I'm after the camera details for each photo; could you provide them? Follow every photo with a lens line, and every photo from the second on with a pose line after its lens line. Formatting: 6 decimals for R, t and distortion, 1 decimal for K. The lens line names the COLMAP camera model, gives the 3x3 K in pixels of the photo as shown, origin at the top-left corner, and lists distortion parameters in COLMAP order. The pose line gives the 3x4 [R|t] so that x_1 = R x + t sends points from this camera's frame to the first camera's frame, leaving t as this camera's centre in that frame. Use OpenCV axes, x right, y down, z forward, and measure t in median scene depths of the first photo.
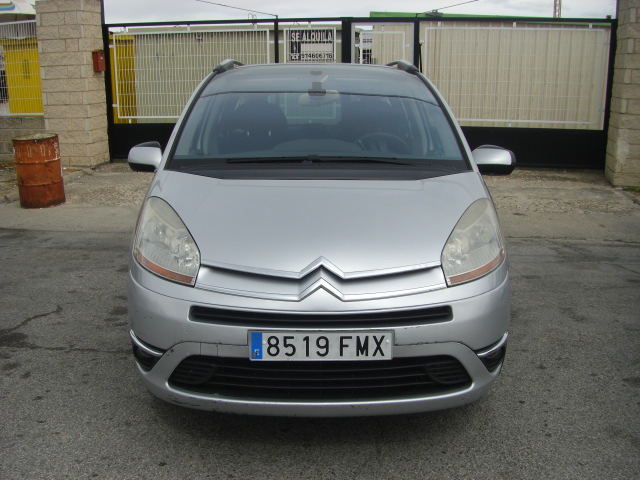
lens RADIAL K [[723.6, 0, 299.1], [0, 723.6, 270.4], [0, 0, 1]] dist [-0.164880, 0.077261]
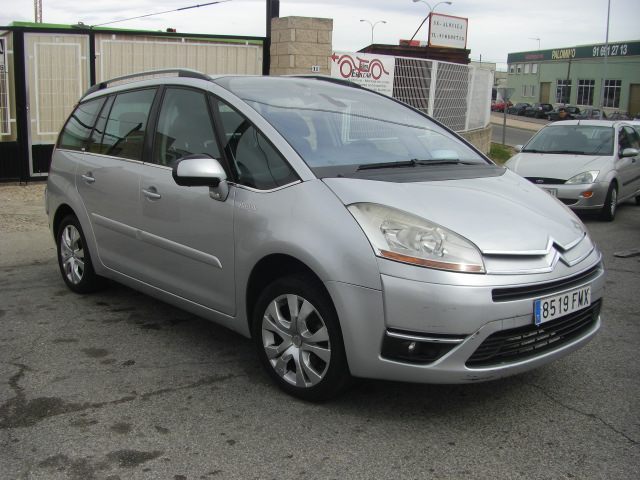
lens RADIAL K [[723.6, 0, 299.1], [0, 723.6, 270.4], [0, 0, 1]] dist [-0.164880, 0.077261]
pose [[0.762840, -0.135594, 0.632210, -0.315635], [0.146212, 0.988612, 0.035612, -0.019269], [-0.629839, 0.065270, 0.773978, 0.088242]]
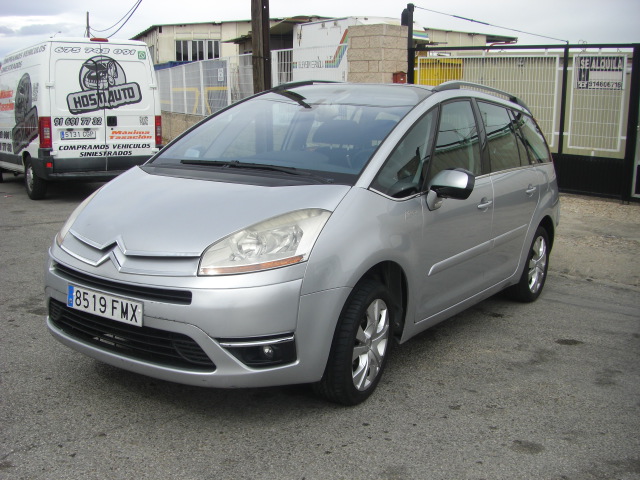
lens RADIAL K [[723.6, 0, 299.1], [0, 723.6, 270.4], [0, 0, 1]] dist [-0.164880, 0.077261]
pose [[0.821384, 0.148720, -0.550645, 0.277976], [-0.166766, 0.985841, 0.017498, -0.009376], [0.545451, 0.077456, 0.834556, 0.039300]]
